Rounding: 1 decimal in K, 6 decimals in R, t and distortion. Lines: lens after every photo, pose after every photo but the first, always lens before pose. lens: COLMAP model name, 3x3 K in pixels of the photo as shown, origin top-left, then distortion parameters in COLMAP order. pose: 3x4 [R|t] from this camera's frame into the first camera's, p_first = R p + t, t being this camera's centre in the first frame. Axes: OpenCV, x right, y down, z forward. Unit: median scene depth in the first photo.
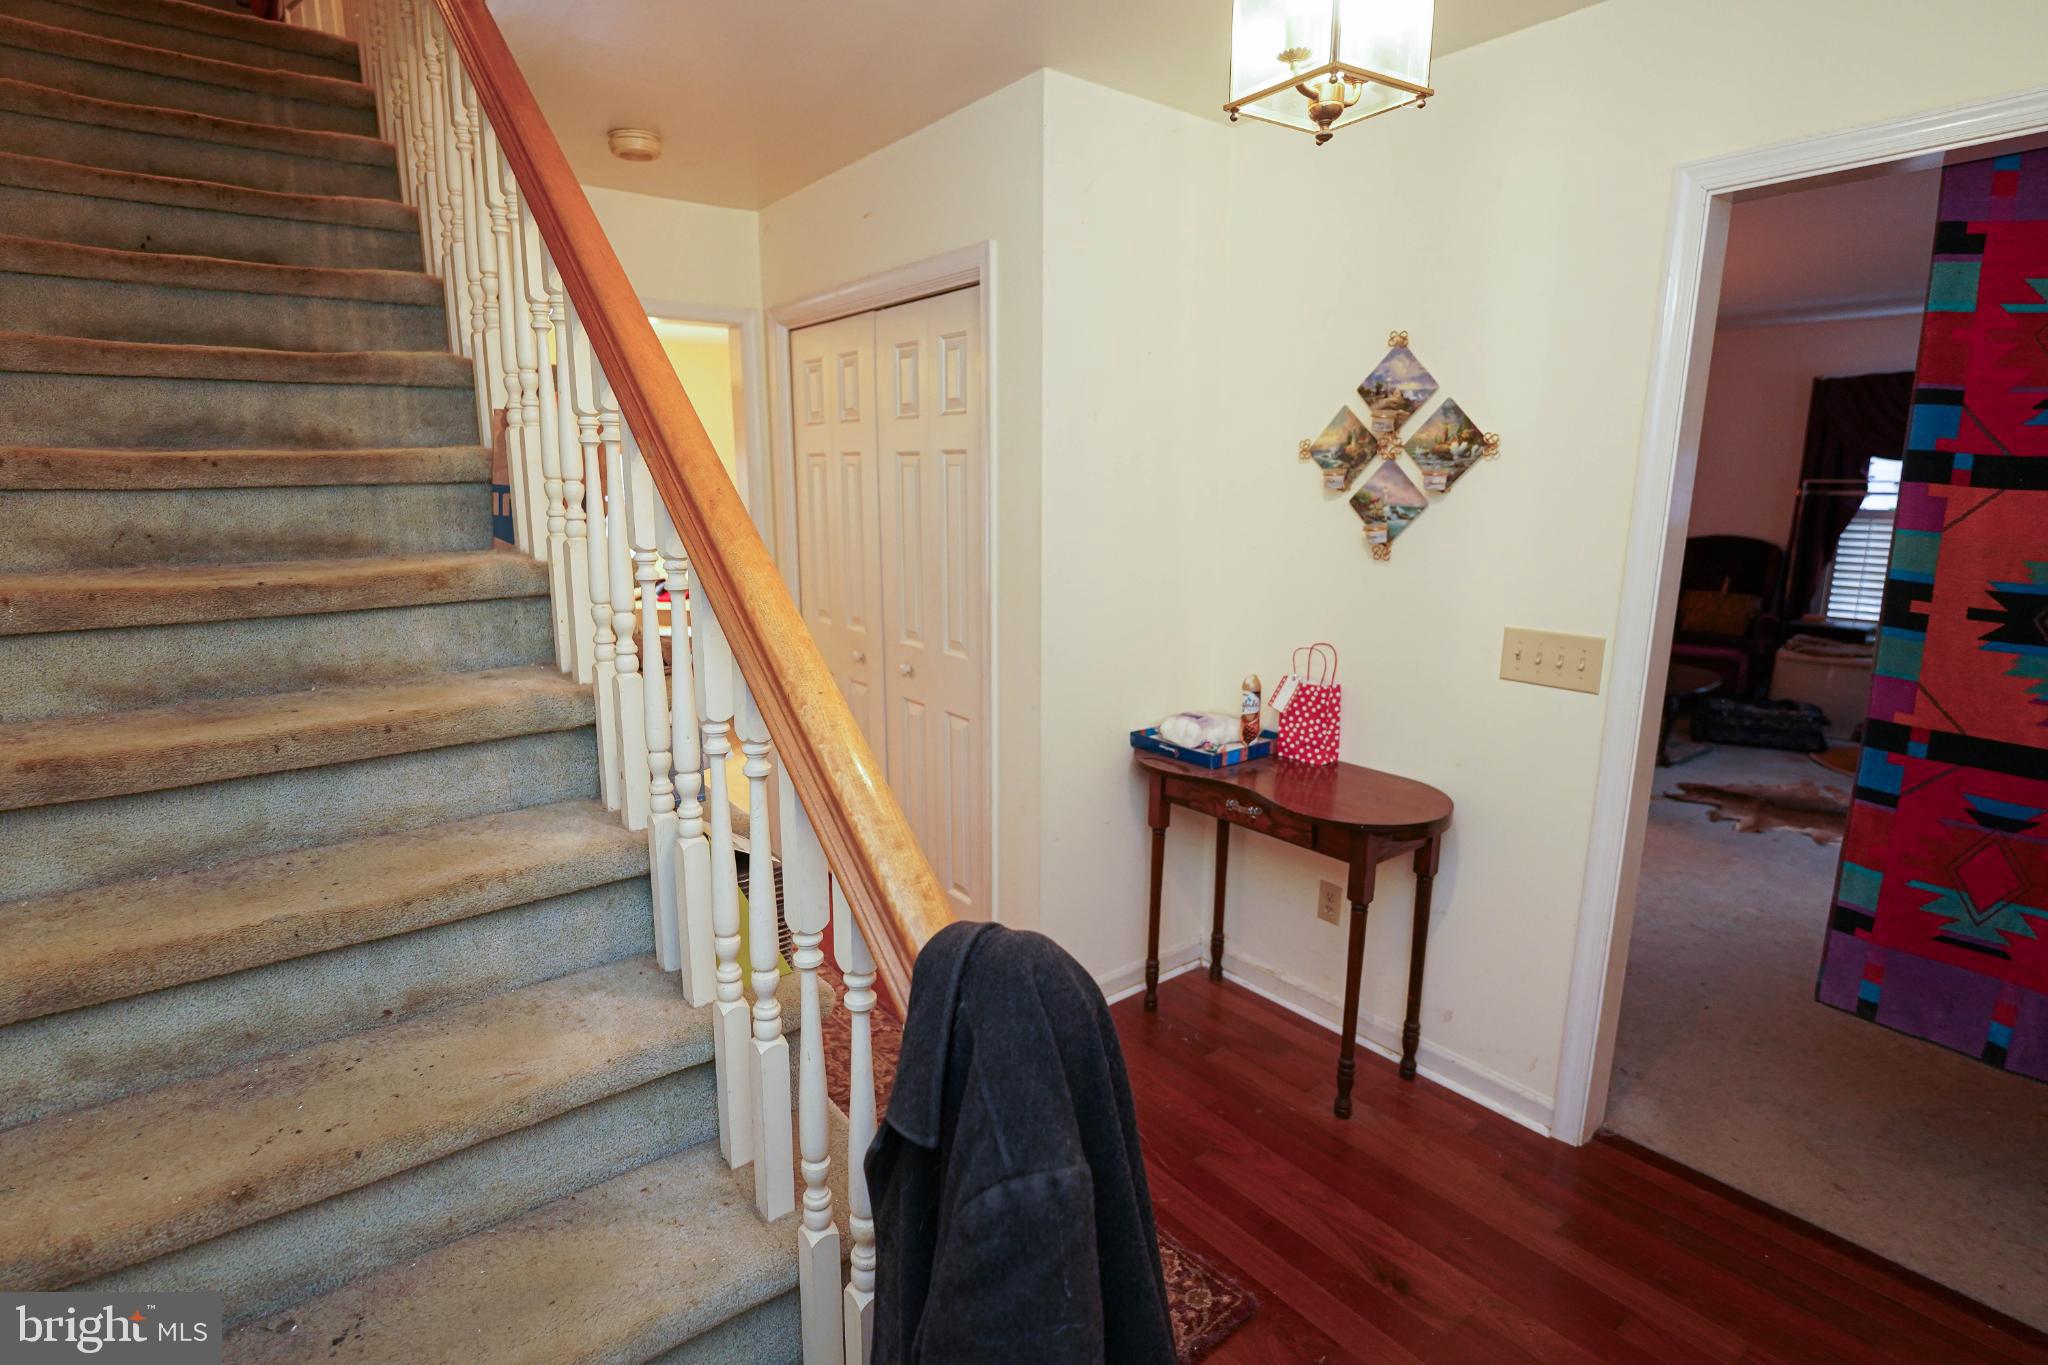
lens RADIAL K [[986.0, 0, 1019.1], [0, 986.0, 674.6], [0, 0, 1]] dist [-0.002057, -0.001346]
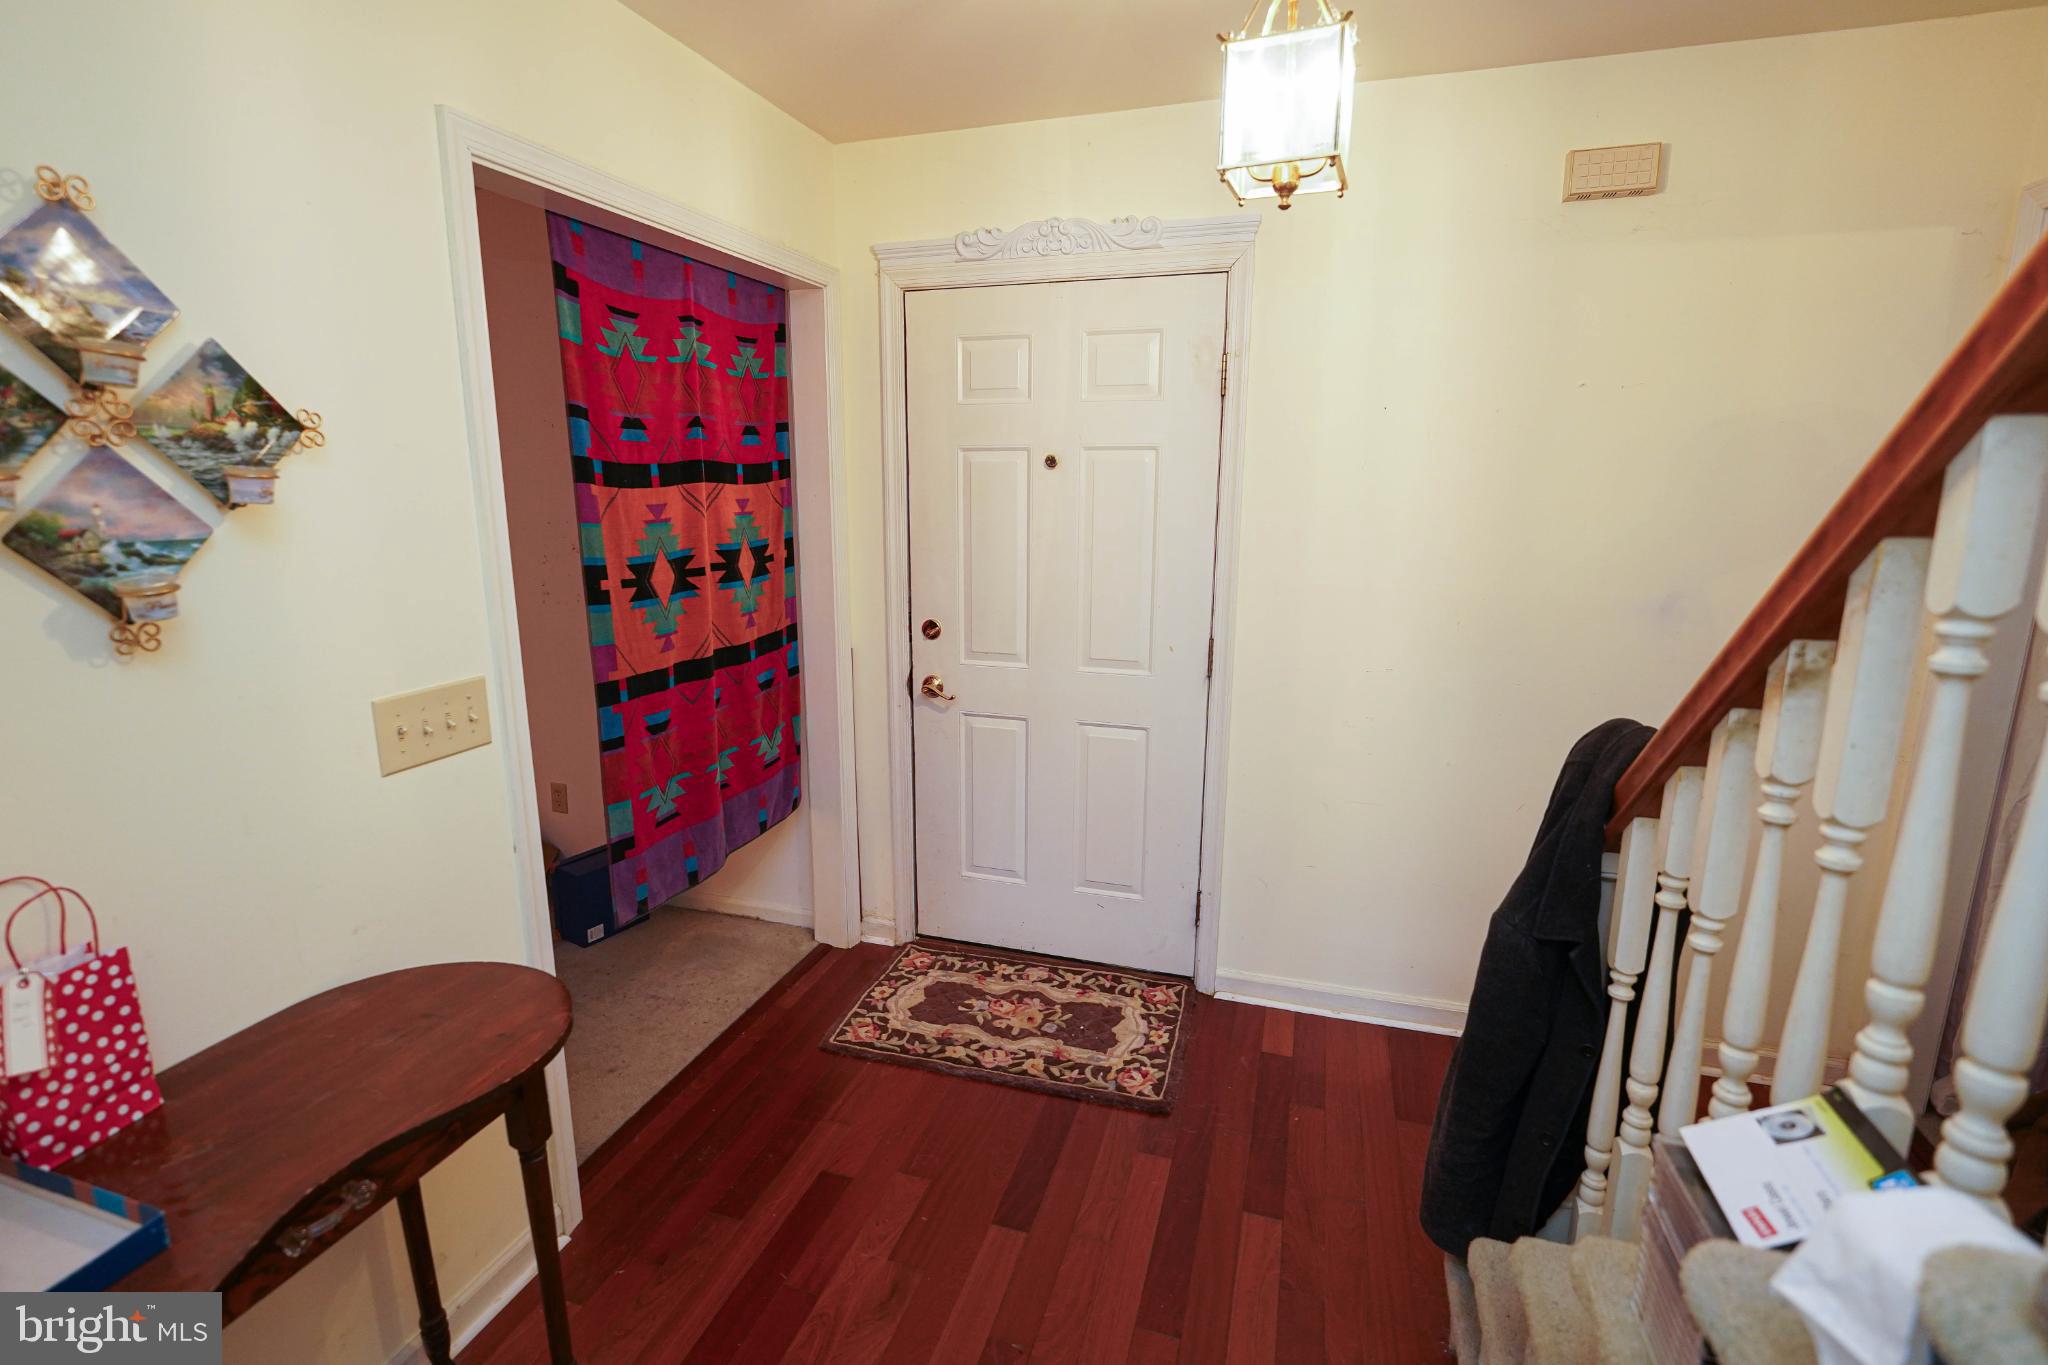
lens RADIAL K [[986.0, 0, 1011.6], [0, 986.0, 686.3], [0, 0, 1]] dist [-0.002057, -0.001346]
pose [[-0.574245, -0.174332, 0.799907, -0.294596], [0.156084, 0.935830, 0.316006, -0.200054], [-0.803667, 0.306317, -0.510185, 0.967480]]
